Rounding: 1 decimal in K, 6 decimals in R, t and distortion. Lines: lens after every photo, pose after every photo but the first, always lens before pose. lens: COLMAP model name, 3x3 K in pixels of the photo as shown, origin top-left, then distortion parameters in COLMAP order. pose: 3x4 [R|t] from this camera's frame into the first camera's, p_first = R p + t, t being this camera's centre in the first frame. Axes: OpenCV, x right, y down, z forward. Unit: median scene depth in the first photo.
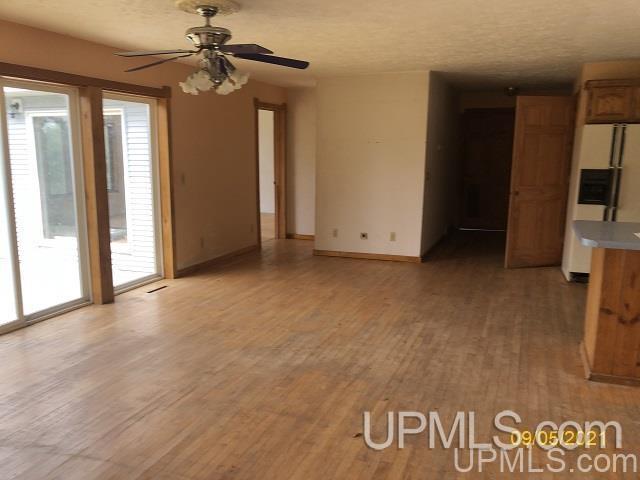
lens RADIAL K [[531.1, 0, 320.1], [0, 531.1, 240.7], [0, 0, 1]] dist [0.004182, 0.002891]
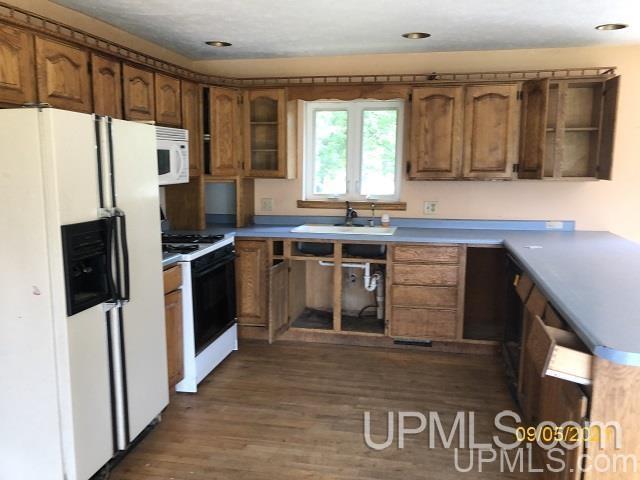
lens RADIAL K [[531.1, 0, 320.5], [0, 531.1, 239.6], [0, 0, 1]] dist [0.004182, 0.002891]
pose [[-0.178643, -0.133165, 0.974861, 0.094296], [0.165422, 0.972630, 0.163174, -0.160421], [-0.969908, 0.190413, -0.151725, 0.906267]]
